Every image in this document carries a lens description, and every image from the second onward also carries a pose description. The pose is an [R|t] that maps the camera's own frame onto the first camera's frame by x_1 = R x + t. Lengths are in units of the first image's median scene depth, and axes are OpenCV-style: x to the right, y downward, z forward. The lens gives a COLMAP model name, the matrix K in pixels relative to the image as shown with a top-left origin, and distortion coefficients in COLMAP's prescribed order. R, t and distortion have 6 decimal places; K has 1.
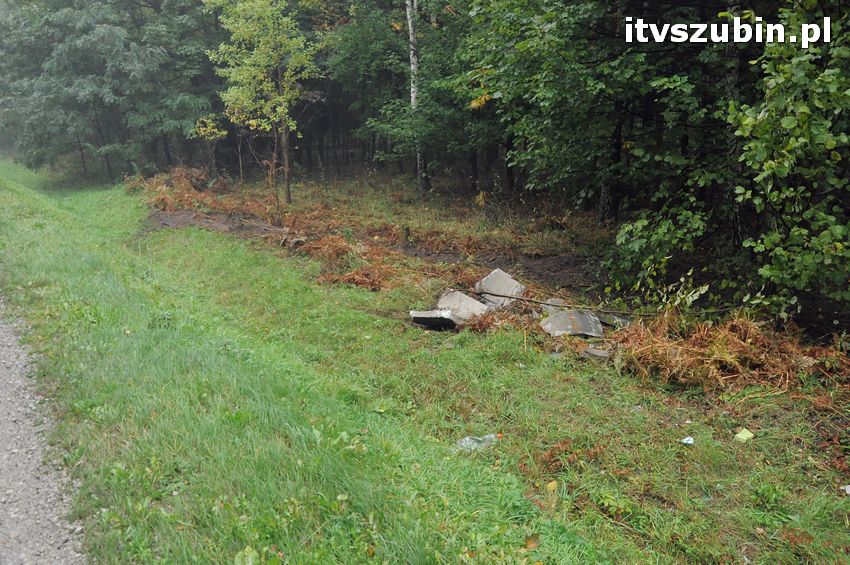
lens RADIAL K [[657.3, 0, 425.0], [0, 657.3, 282.5], [0, 0, 1]] dist [-0.167906, 0.129451]
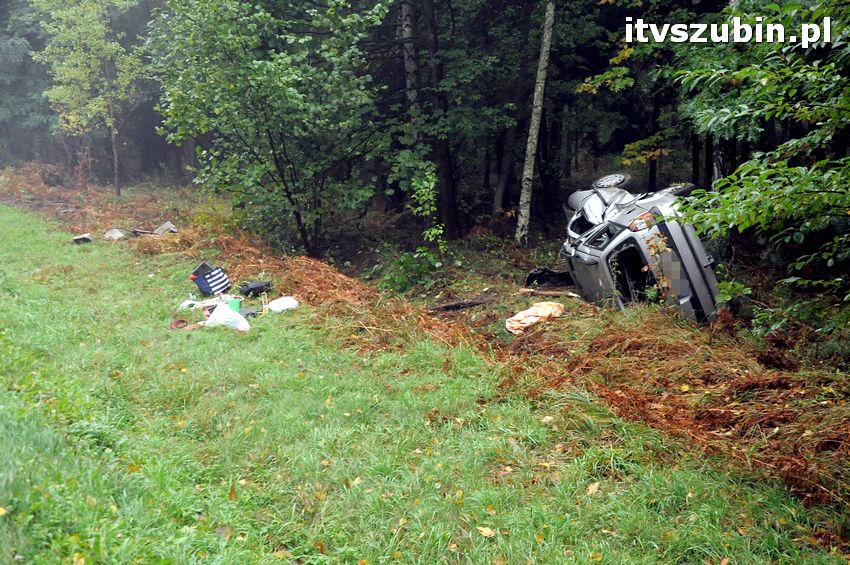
lens RADIAL K [[1078.5, 0, 425.0], [0, 1078.5, 282.5], [0, 0, 1]] dist [0.021262, 0.541451]
pose [[0.988426, 0.024028, -0.149788, 0.454282], [-0.038915, 0.994497, -0.097266, 0.140596], [0.146627, 0.101969, 0.983922, -0.538091]]
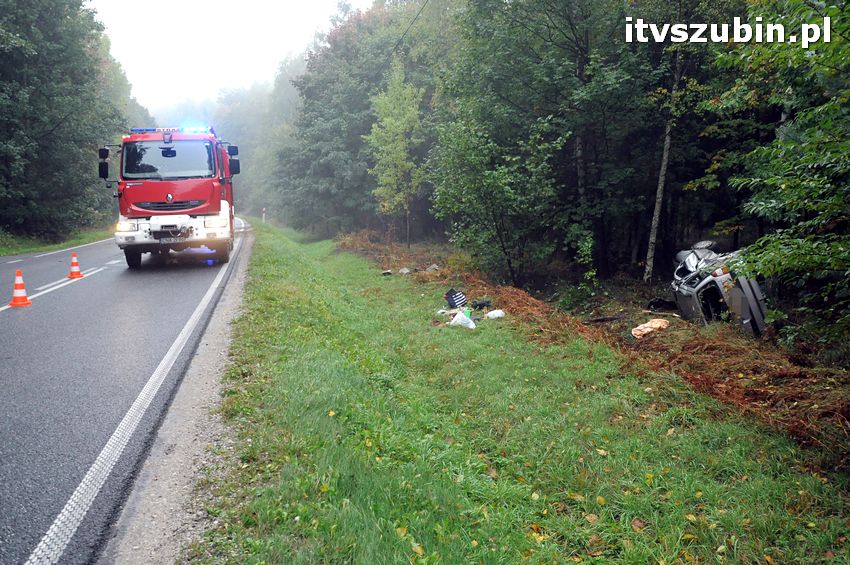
lens RADIAL K [[657.3, 0, 425.0], [0, 657.3, 282.5], [0, 0, 1]] dist [-0.167906, 0.129451]
pose [[0.918536, 0.047643, -0.392456, 0.464247], [-0.098590, 0.988952, -0.110693, 0.142381], [0.382847, 0.140368, 0.913085, -0.547076]]
